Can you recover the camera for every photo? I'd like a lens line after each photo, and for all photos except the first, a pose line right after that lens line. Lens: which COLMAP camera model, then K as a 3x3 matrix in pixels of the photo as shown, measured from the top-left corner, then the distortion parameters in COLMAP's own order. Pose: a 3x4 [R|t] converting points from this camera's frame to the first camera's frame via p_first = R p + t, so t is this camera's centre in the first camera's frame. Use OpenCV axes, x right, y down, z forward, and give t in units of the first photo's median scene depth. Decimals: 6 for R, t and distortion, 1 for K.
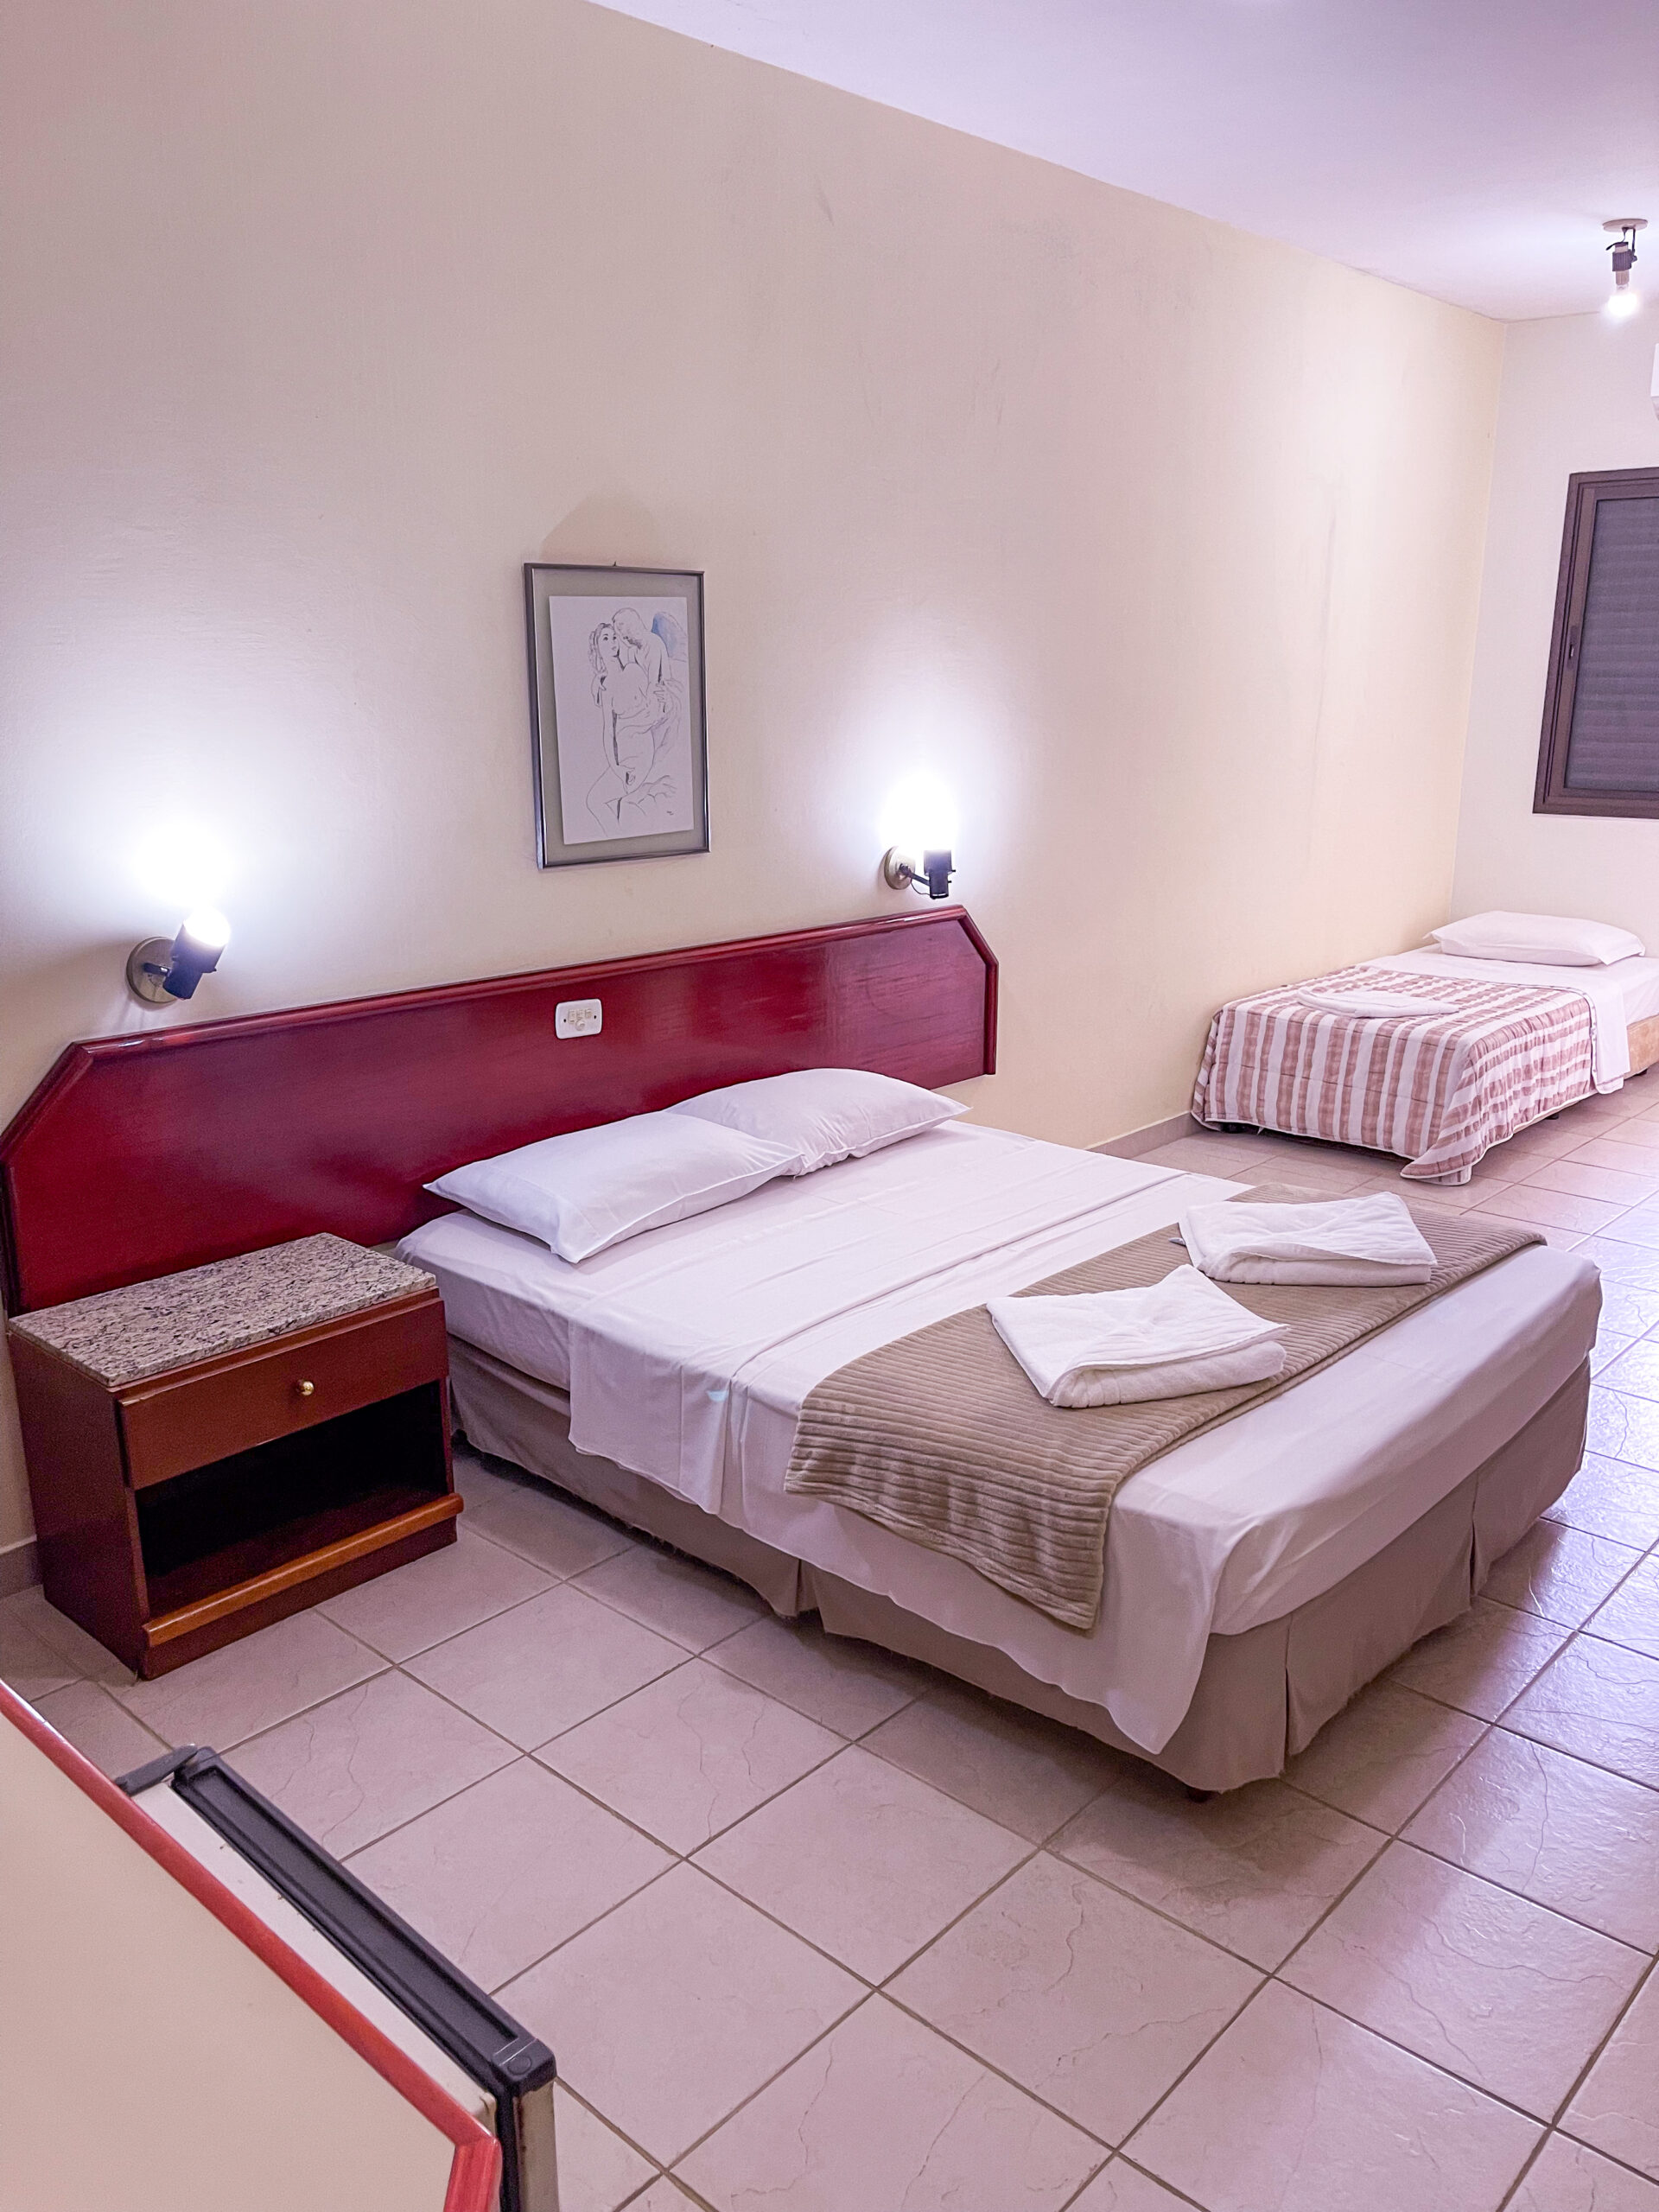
lens RADIAL K [[1646.5, 0, 867.5], [0, 1646.5, 1100.0], [0, 0, 1]] dist [0.057593, -0.081280]
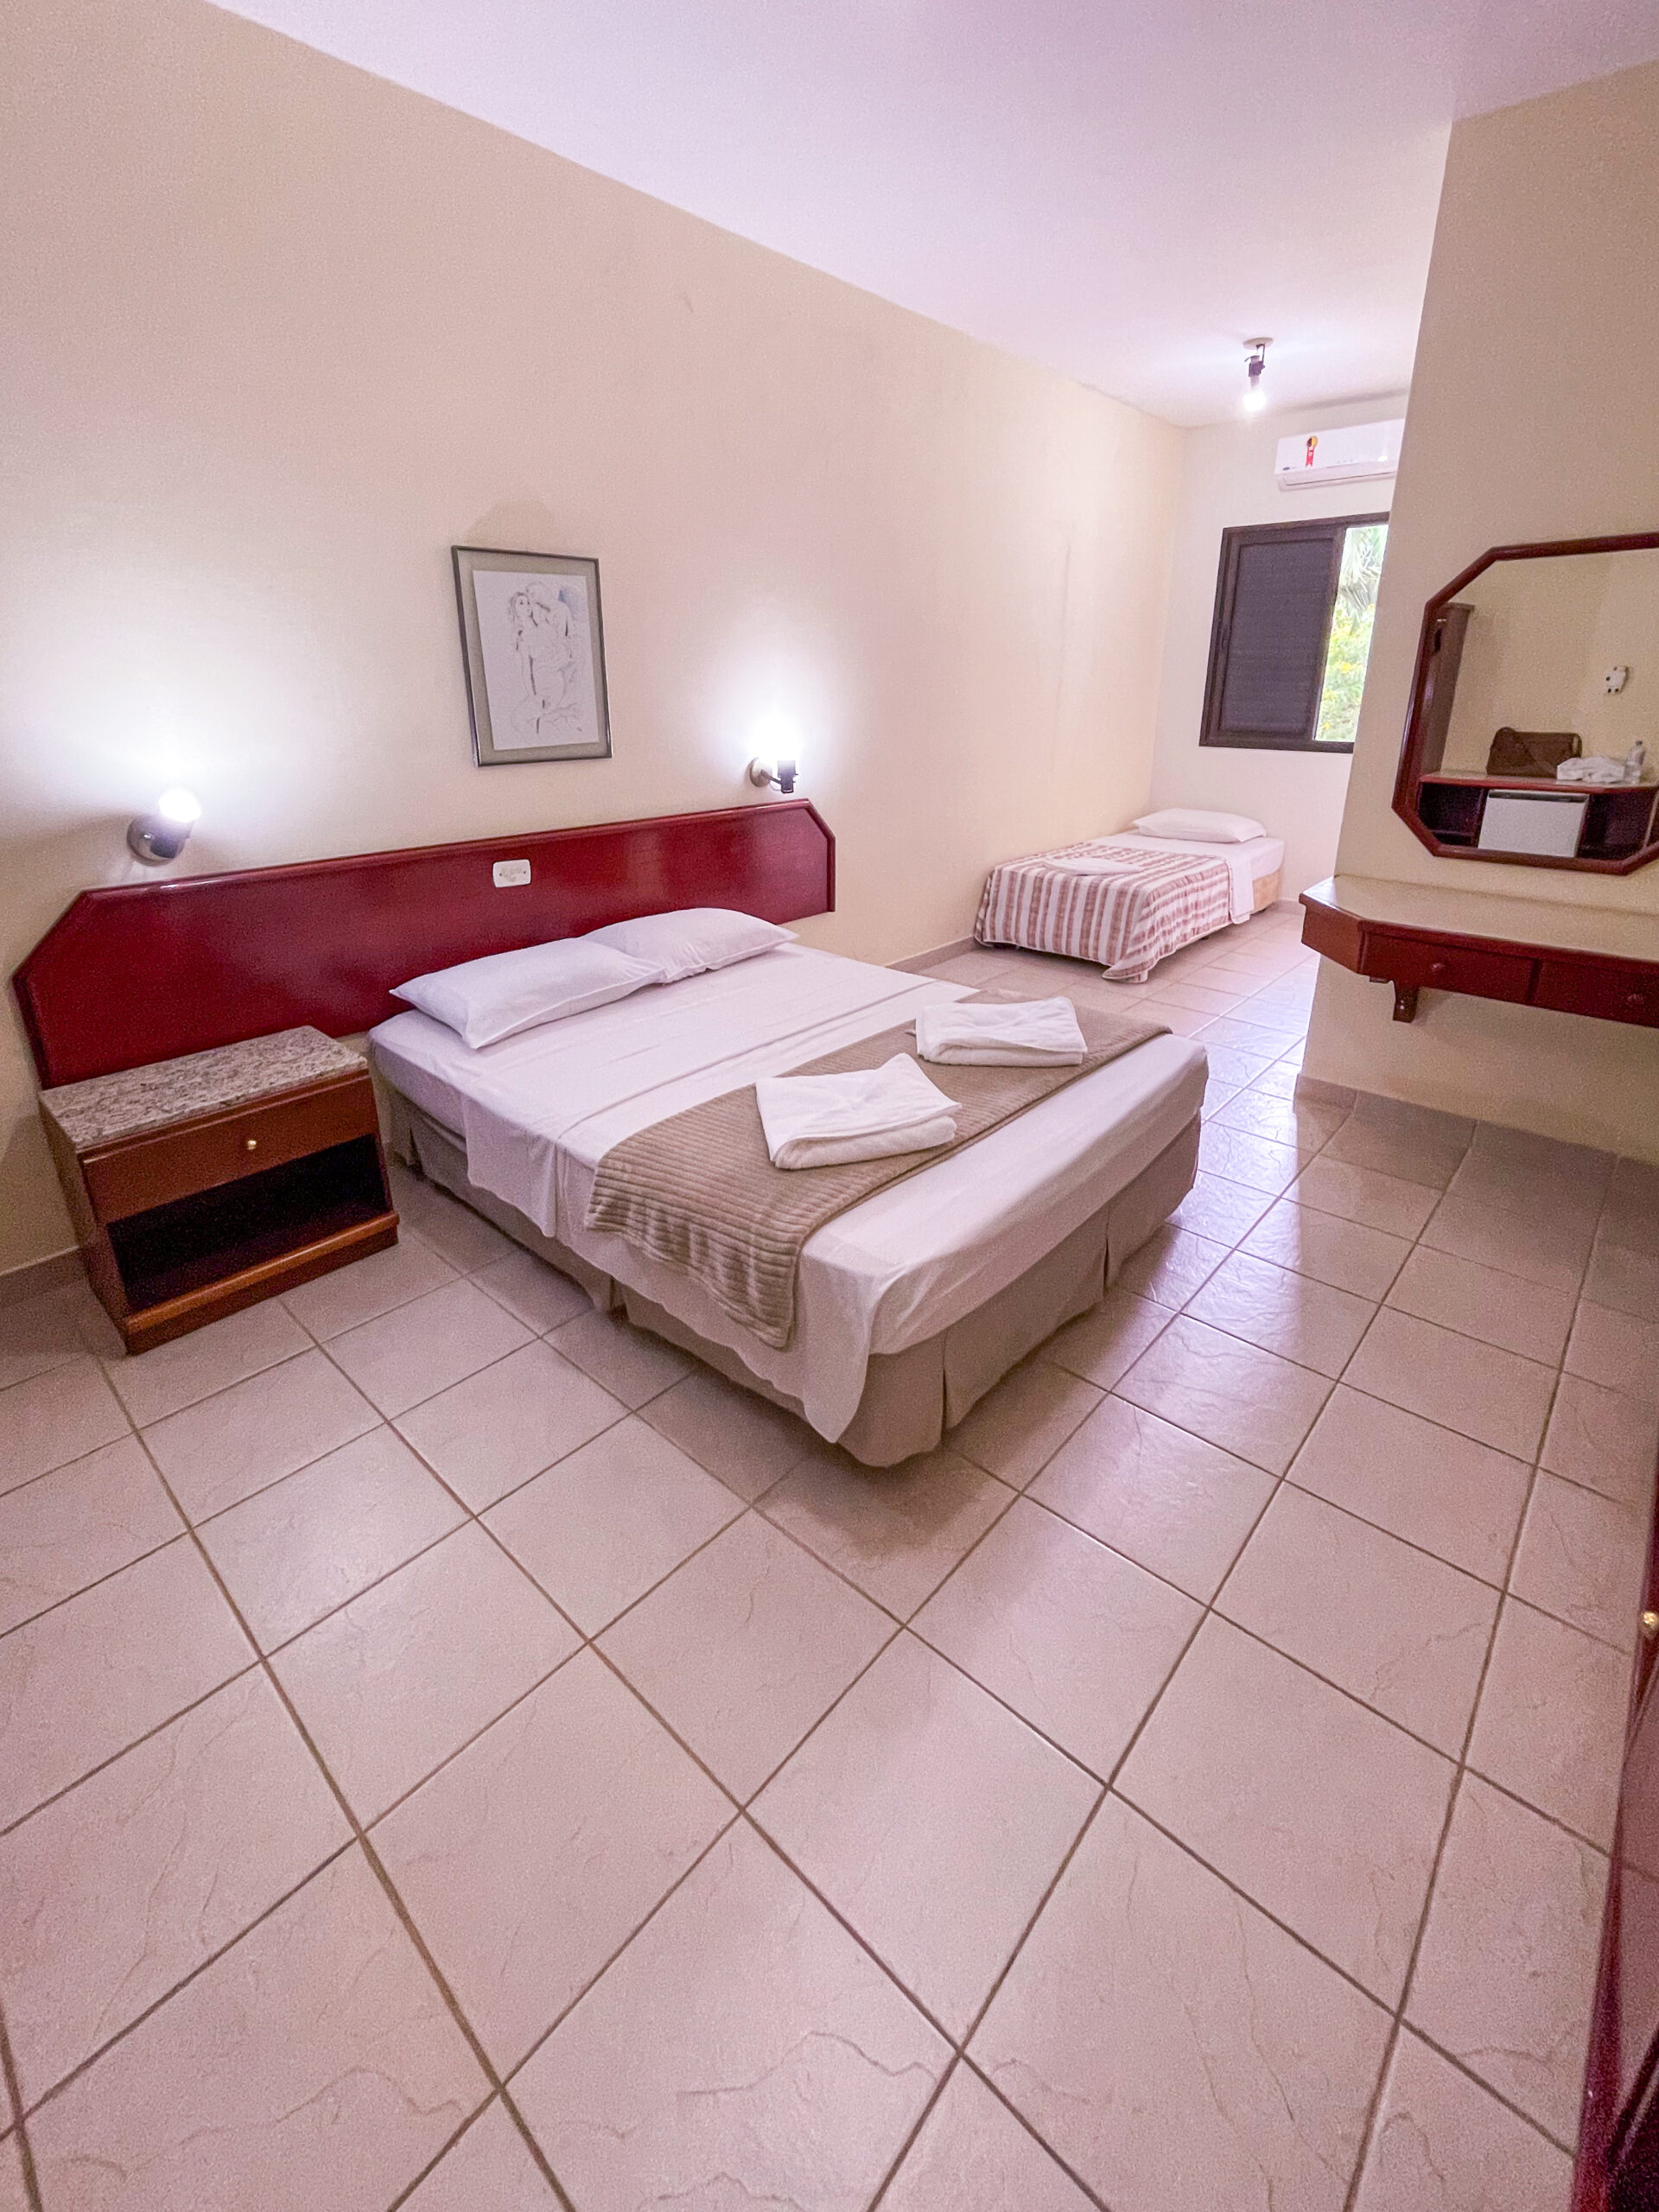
lens RADIAL K [[940.0, 0, 848.8], [0, 940.0, 972.7], [0, 0, 1]] dist [-0.000643, -0.000245]
pose [[0.999963, 0.000190, 0.008658, 0.091412], [-0.000639, 0.998655, 0.051837, -0.004915], [-0.008637, -0.051840, 0.998618, 0.145598]]
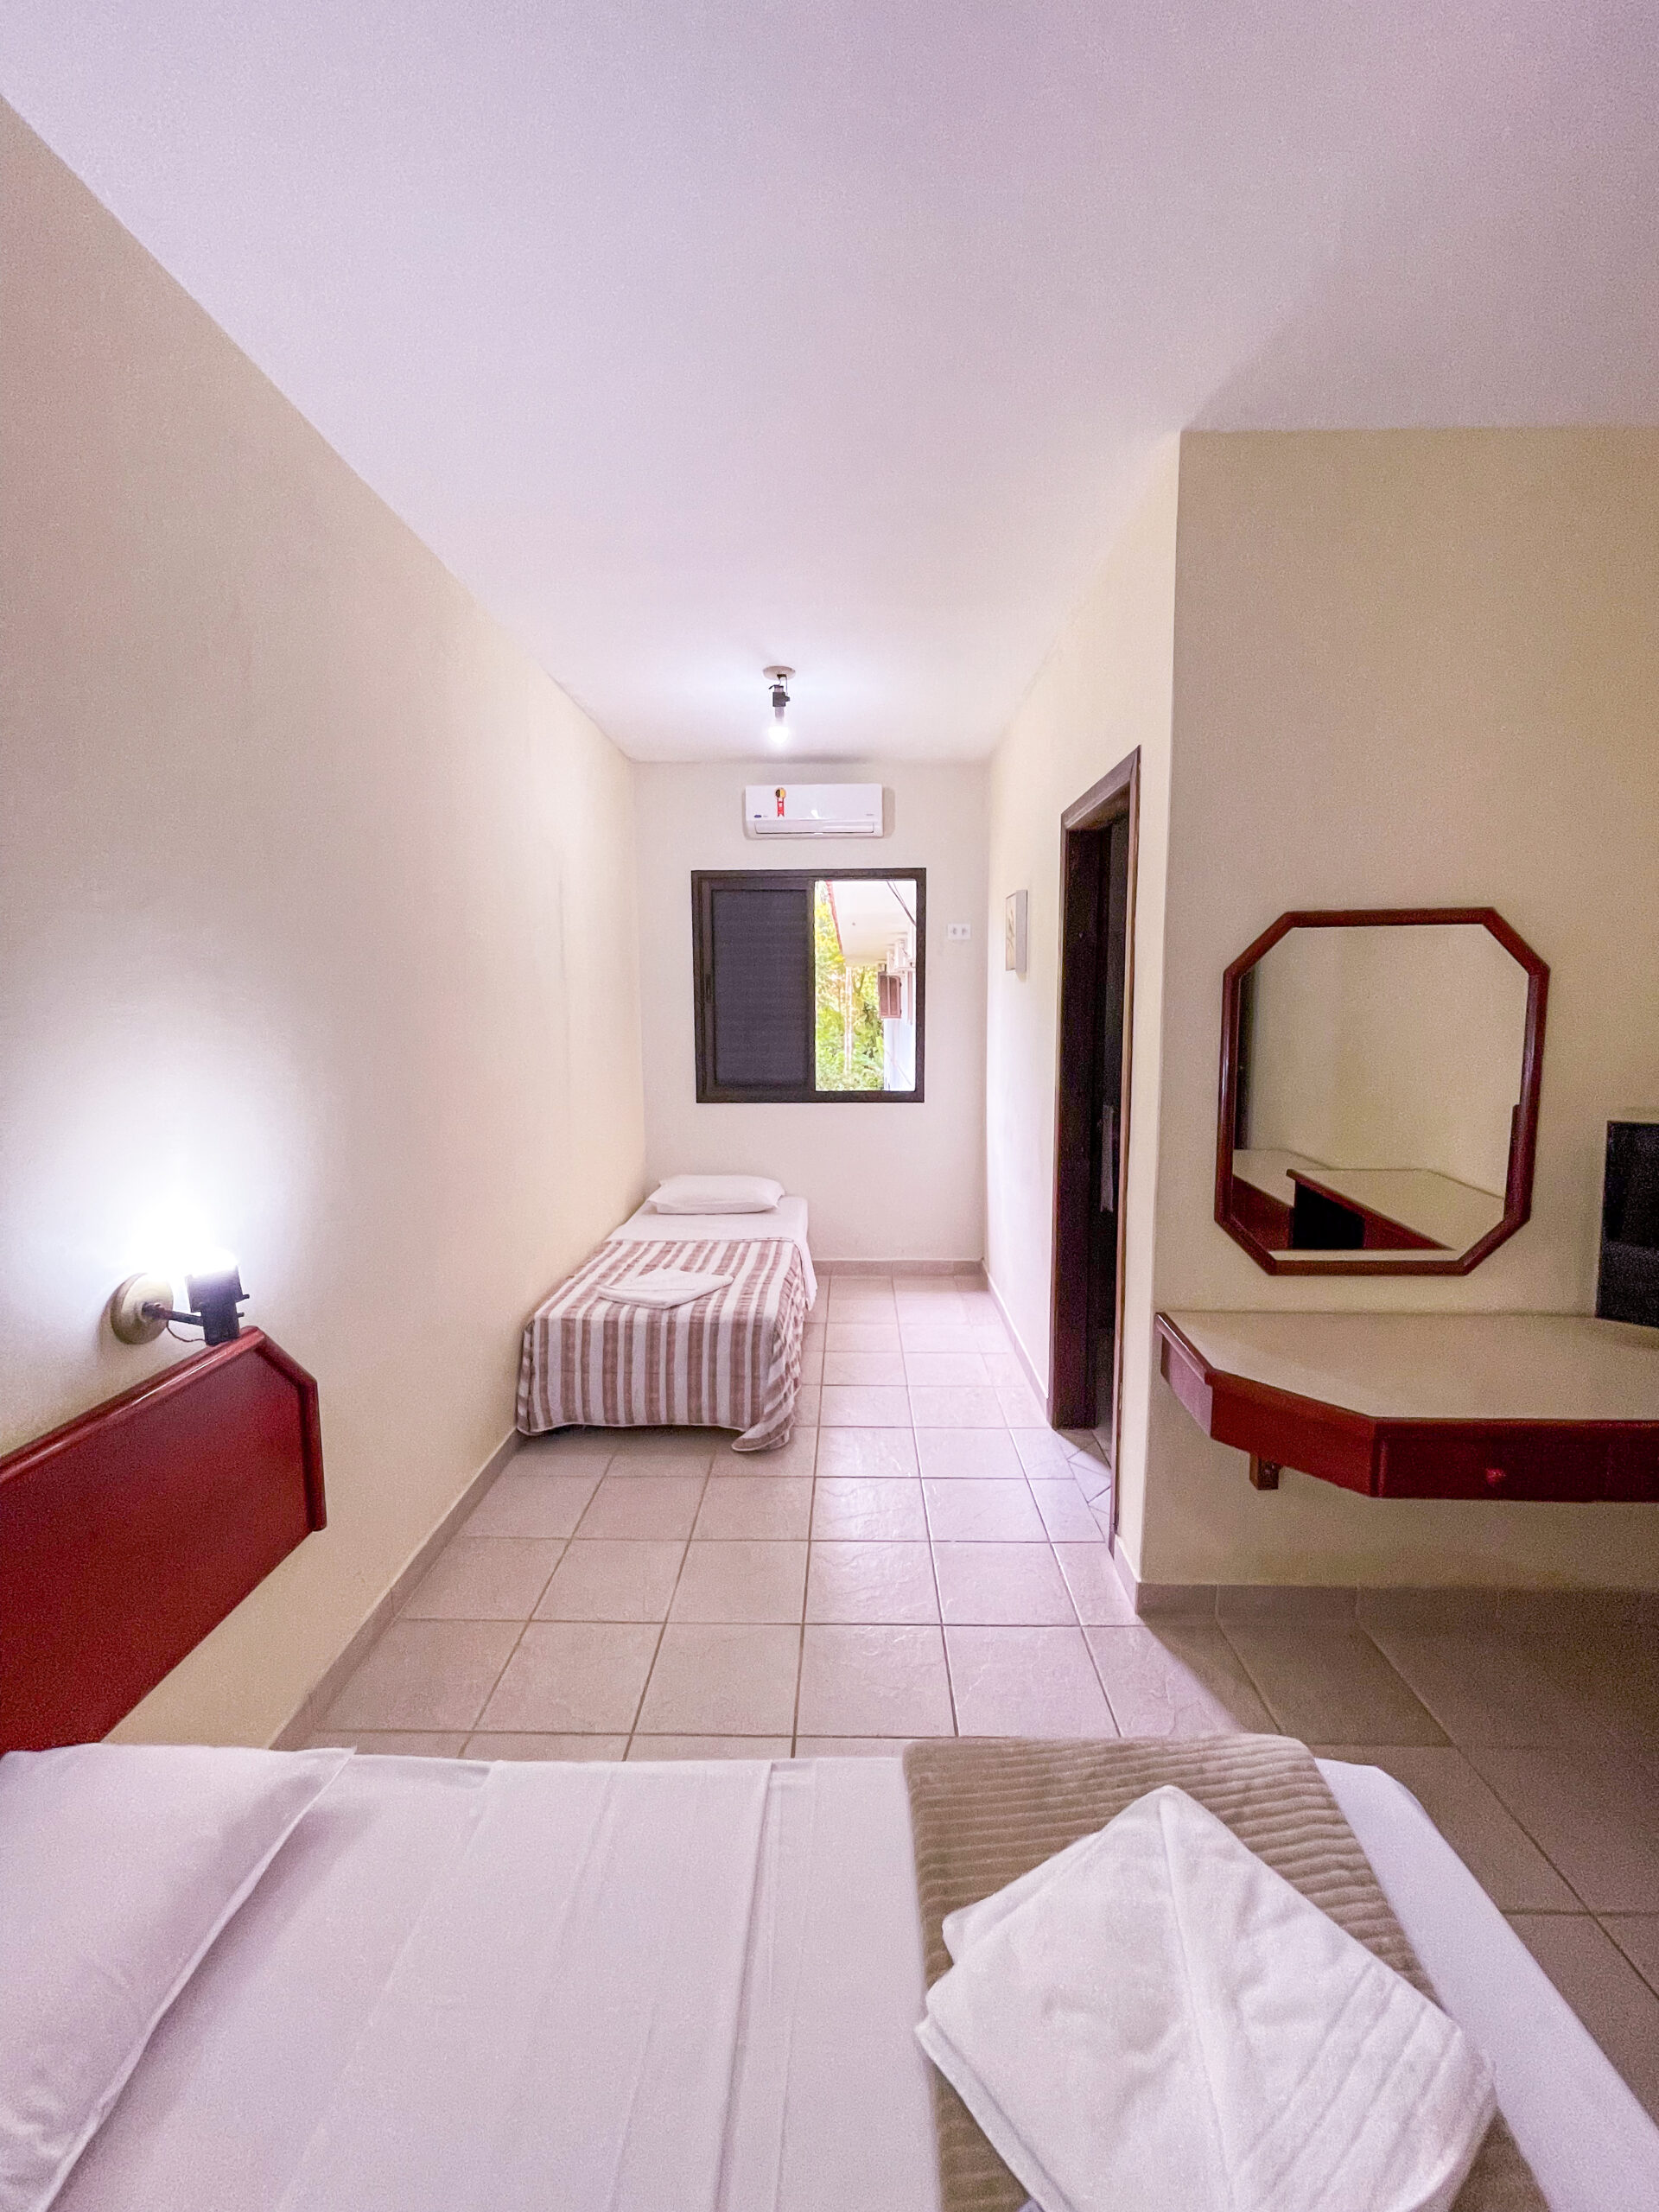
lens RADIAL K [[890.7, 0, 824.8], [0, 890.7, 1105.0], [0, 0, 1]] dist [0.010337, -0.022205]
pose [[0.764559, -0.077402, 0.639890, 0.007253], [0.165807, 0.982972, -0.079210, -0.146918], [-0.622863, 0.166659, 0.764374, 0.562031]]
